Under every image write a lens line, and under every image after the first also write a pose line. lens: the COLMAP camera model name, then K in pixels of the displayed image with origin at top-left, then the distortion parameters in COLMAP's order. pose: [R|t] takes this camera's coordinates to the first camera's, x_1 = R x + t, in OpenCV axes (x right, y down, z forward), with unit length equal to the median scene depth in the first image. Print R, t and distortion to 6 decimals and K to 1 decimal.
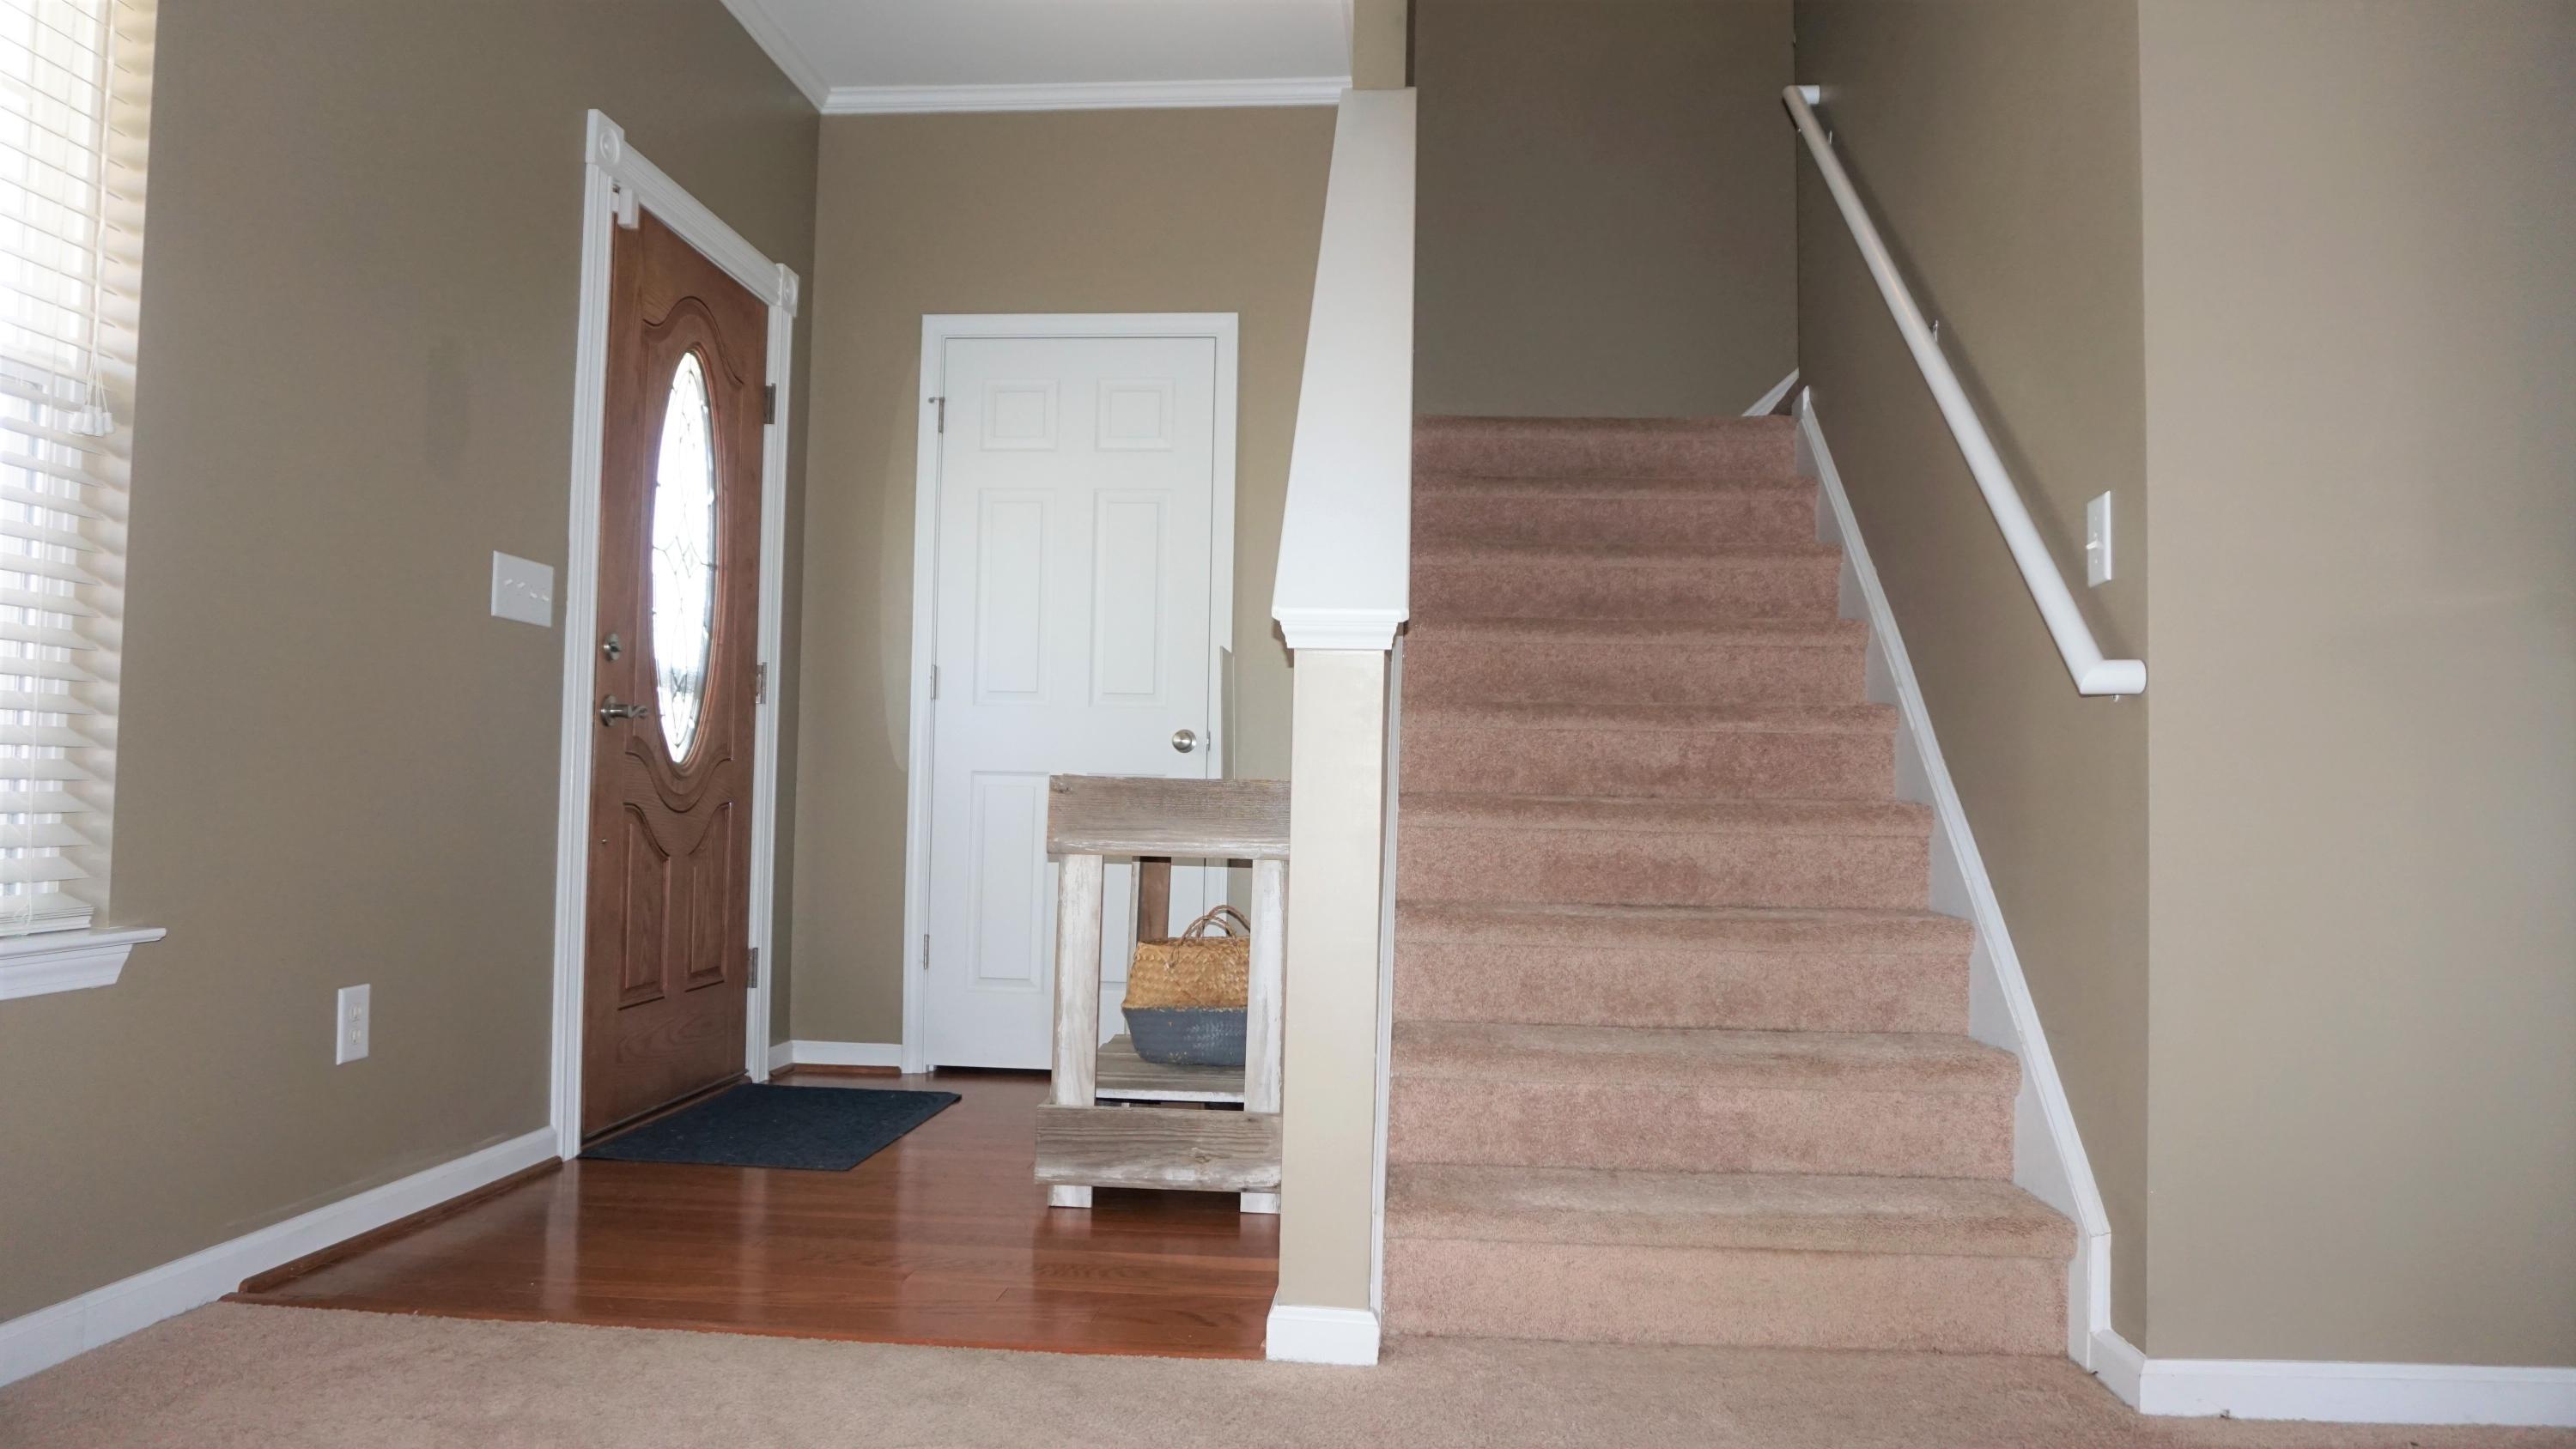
lens RADIAL K [[1725.0, 0, 1278.1], [0, 1725.0, 715.6], [0, 0, 1]] dist [-0.066623, 0.034642]
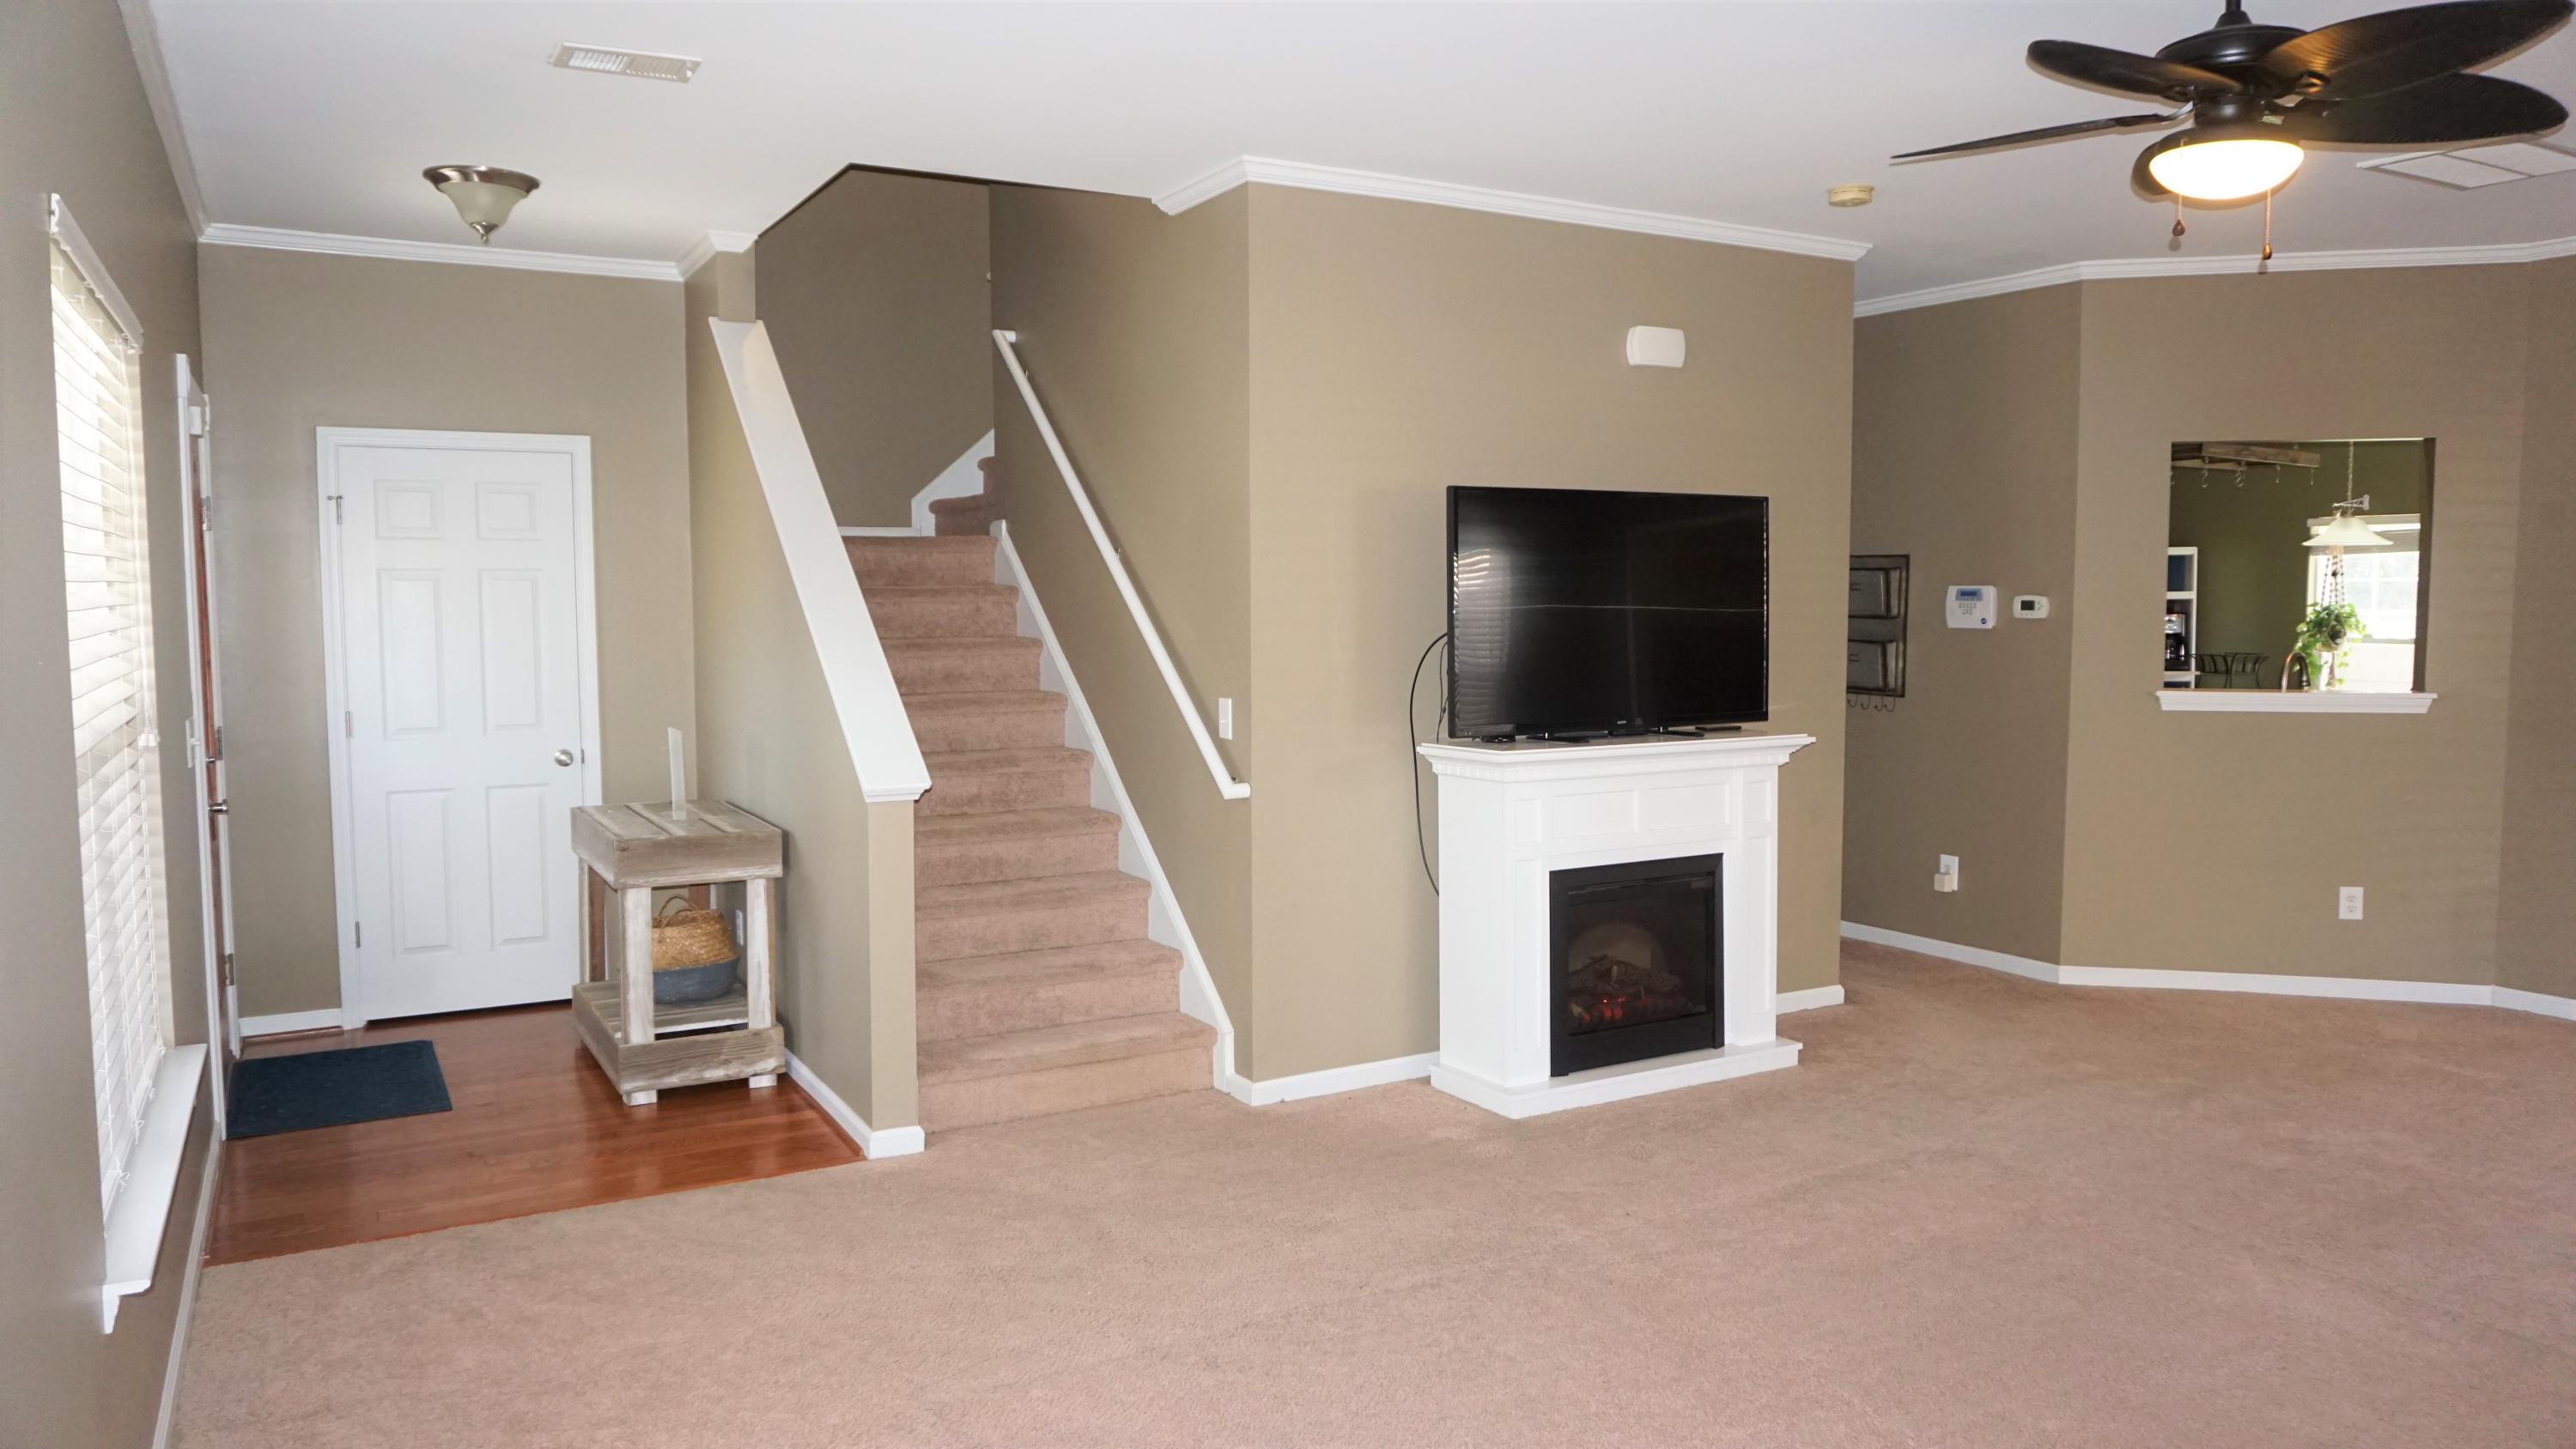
lens RADIAL K [[1731.0, 0, 1270.8], [0, 1731.0, 708.8], [0, 0, 1]] dist [-0.069383, 0.040154]
pose [[0.830815, -0.061691, 0.553119, -0.517393], [-0.004013, 0.993148, 0.116796, -0.282542], [-0.556534, -0.099256, 0.824875, -0.638161]]
